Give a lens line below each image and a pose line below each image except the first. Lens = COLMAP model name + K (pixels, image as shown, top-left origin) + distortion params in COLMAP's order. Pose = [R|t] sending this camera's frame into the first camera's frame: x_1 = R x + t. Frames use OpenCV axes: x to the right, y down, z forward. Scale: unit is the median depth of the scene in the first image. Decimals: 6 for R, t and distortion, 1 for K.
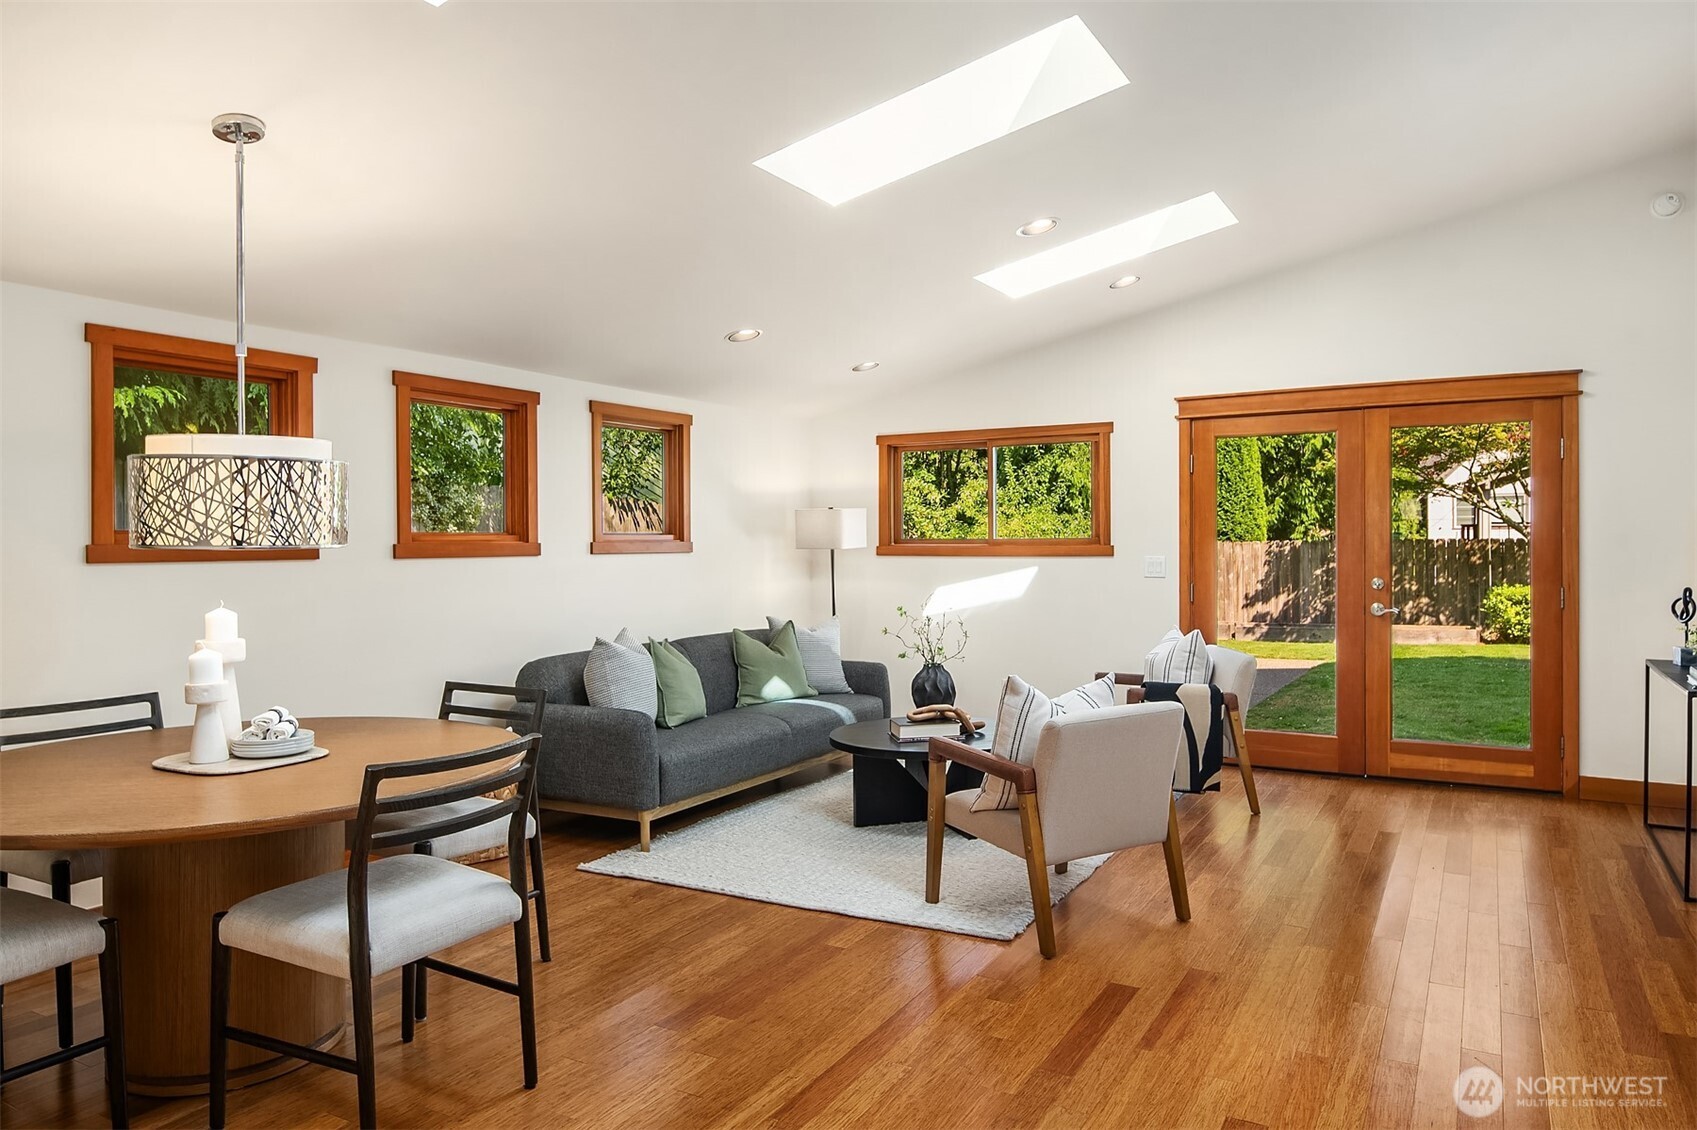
lens RADIAL K [[1108.7, 0, 857.9], [0, 1108.7, 533.7], [0, 0, 1]] dist [-0.009710, -0.001923]
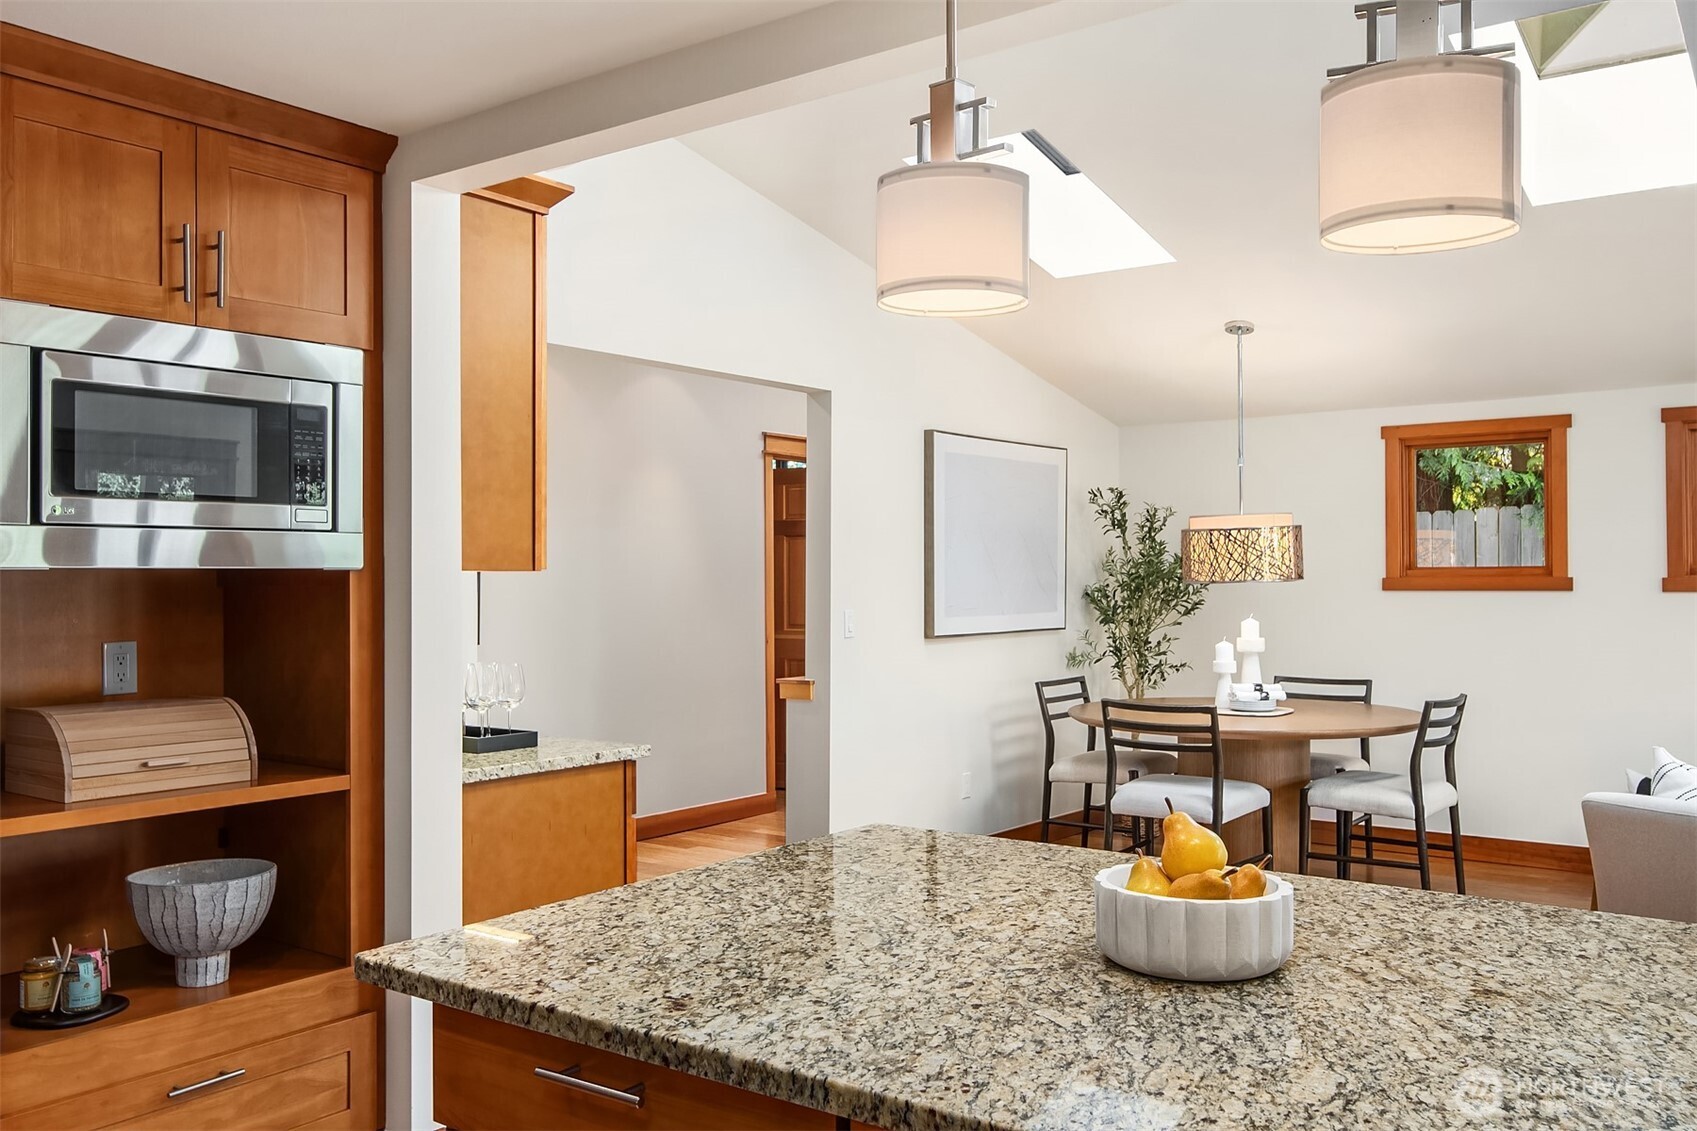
lens RADIAL K [[1401.6, 0, 852.5], [0, 1401.6, 556.9], [0, 0, 1]] dist [0.001210, -0.008605]
pose [[-0.129275, -0.007288, -0.991582, 0.960012], [0.013413, 0.999869, -0.009098, -0.007931], [0.991518, -0.014477, -0.129160, 0.423084]]
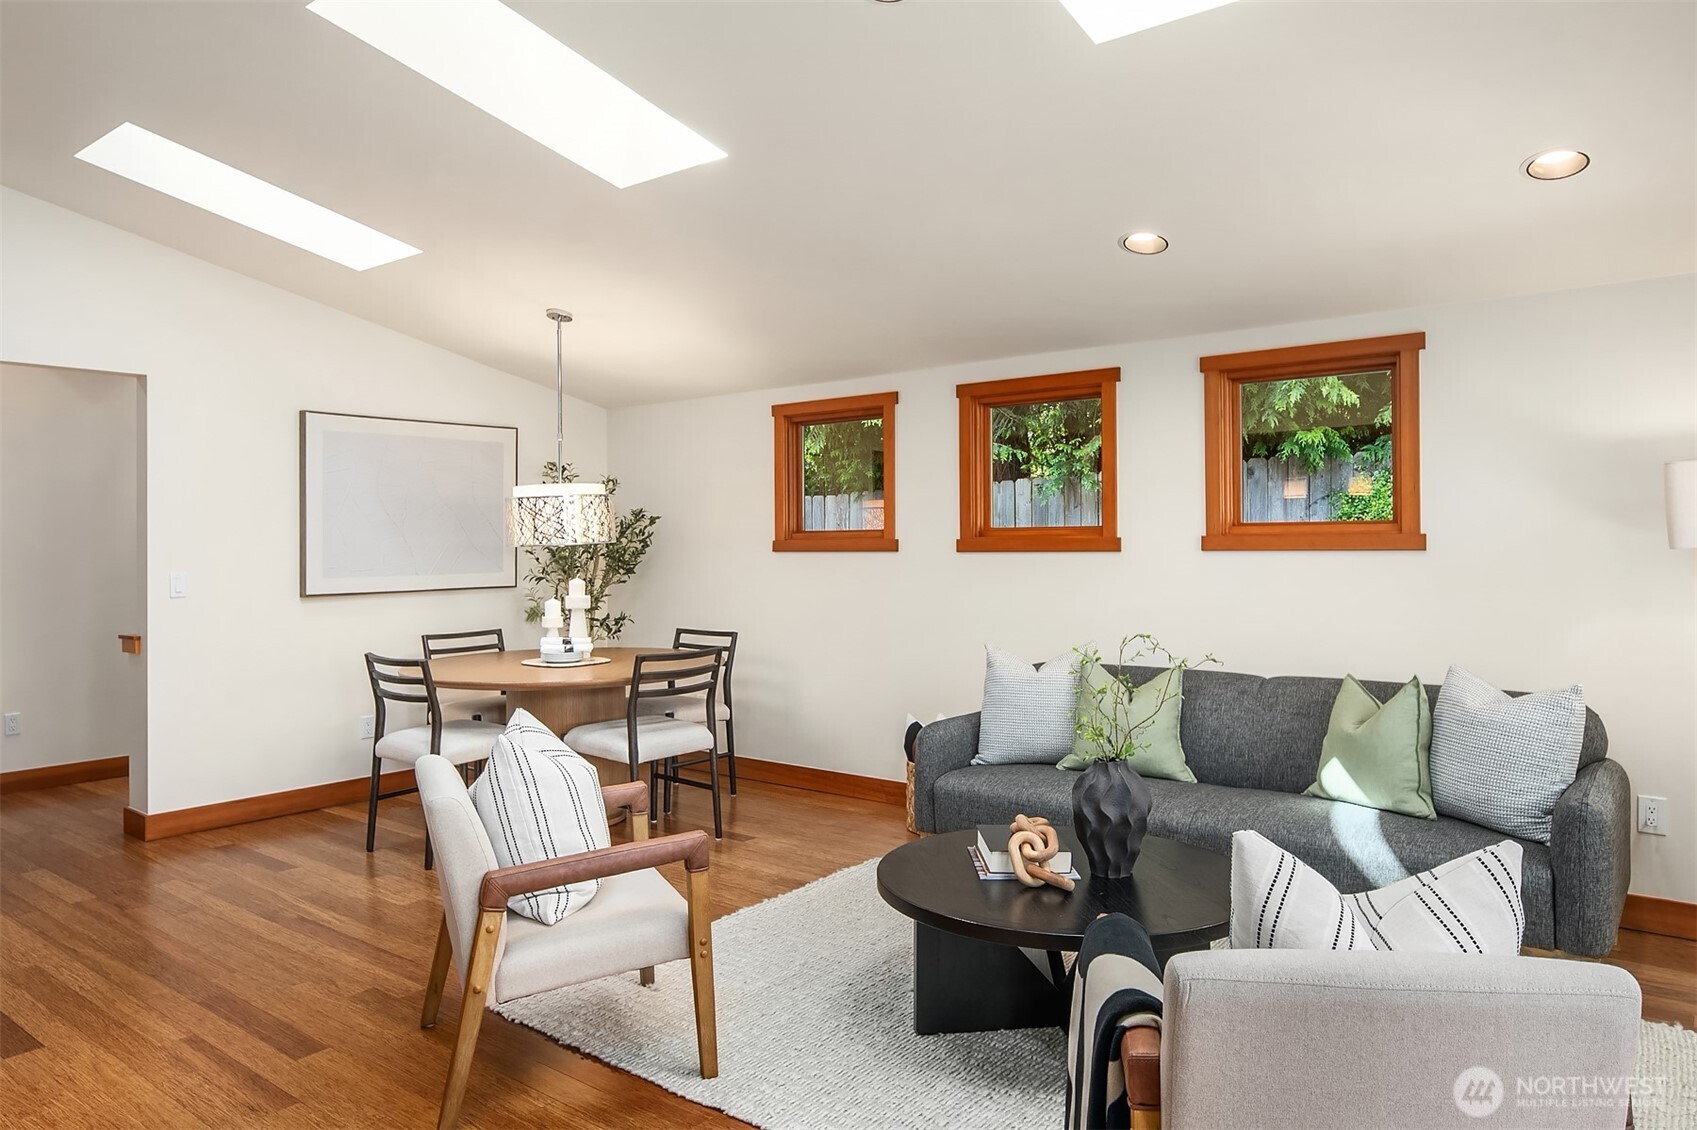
lens RADIAL K [[1108.7, 0, 857.0], [0, 1108.7, 543.7], [0, 0, 1]] dist [-0.009710, -0.001923]
pose [[-0.150711, 0.010912, -0.988518, 0.706816], [0.019047, 0.999786, 0.008133, 0.002876], [0.988394, -0.017602, -0.150886, 1.066464]]
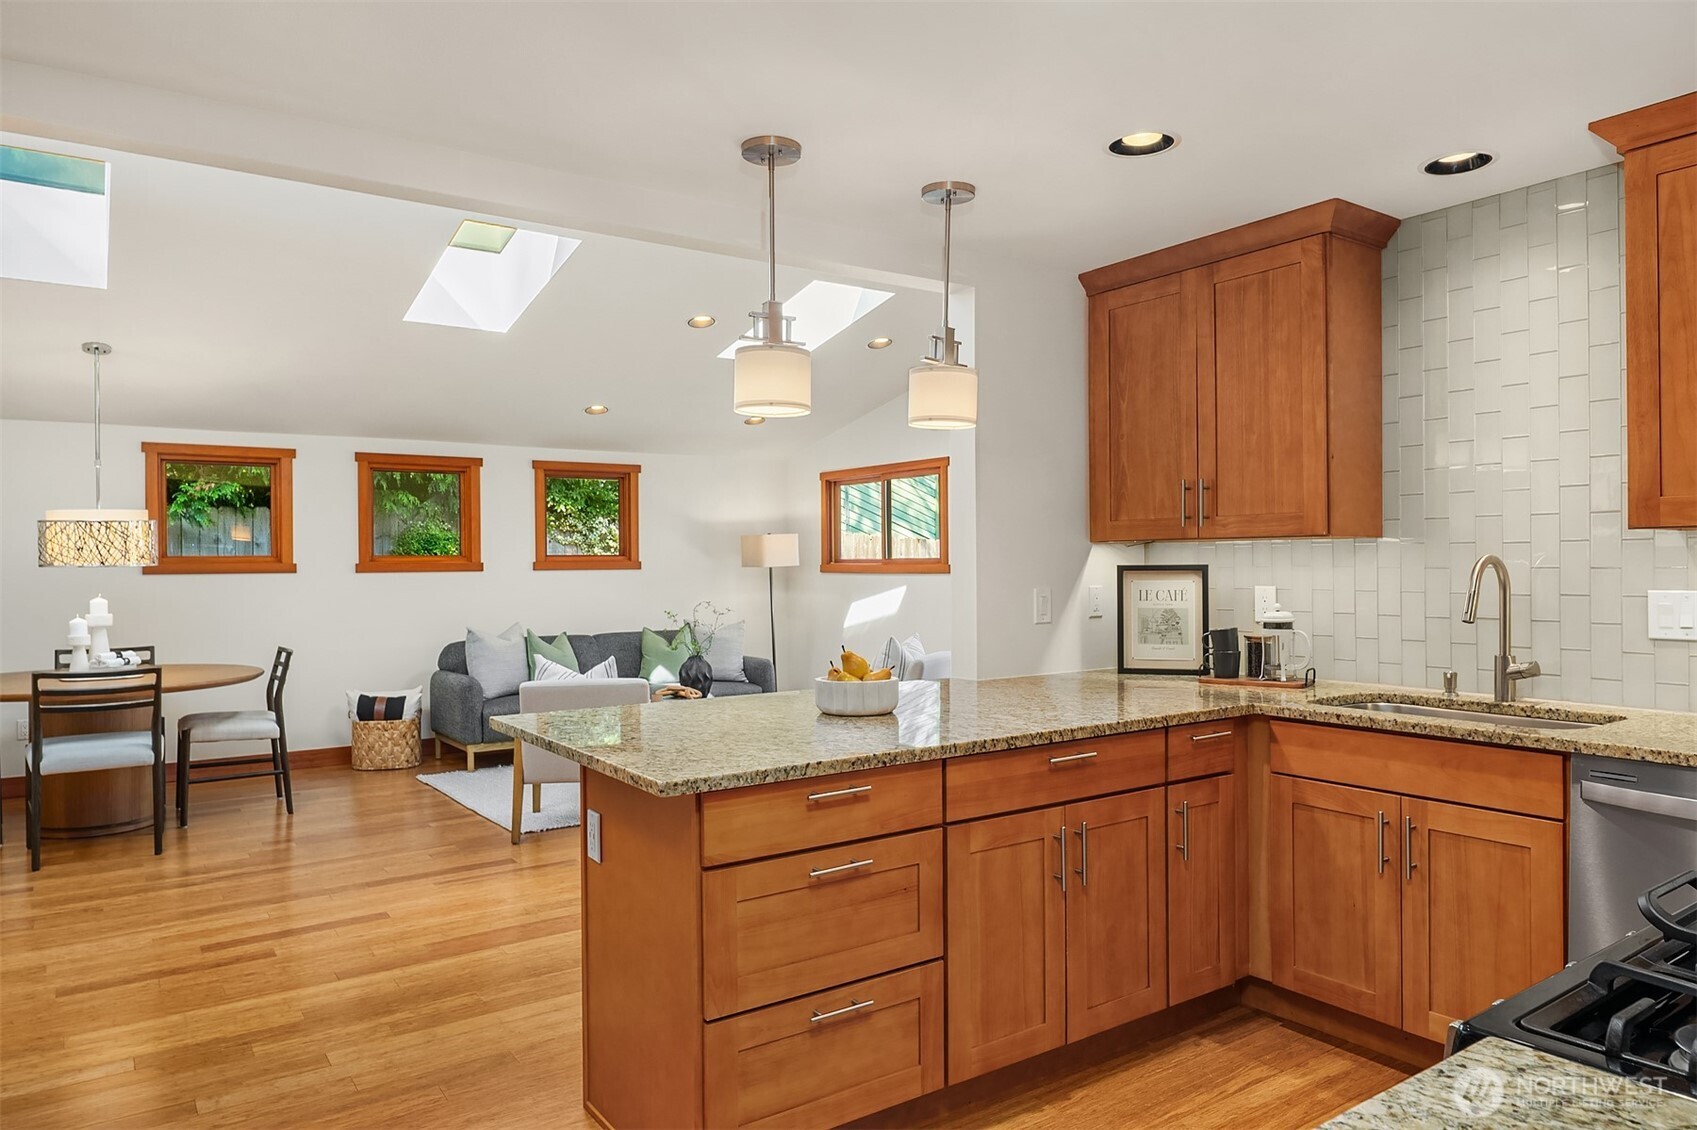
lens RADIAL K [[1108.7, 0, 860.9], [0, 1108.7, 567.9], [0, 0, 1]] dist [-0.009710, -0.001923]
pose [[0.901546, 0.002141, -0.432679, 0.889461], [0.004628, 0.999883, 0.014589, -0.003965], [0.432660, -0.015155, 0.901430, -0.094098]]
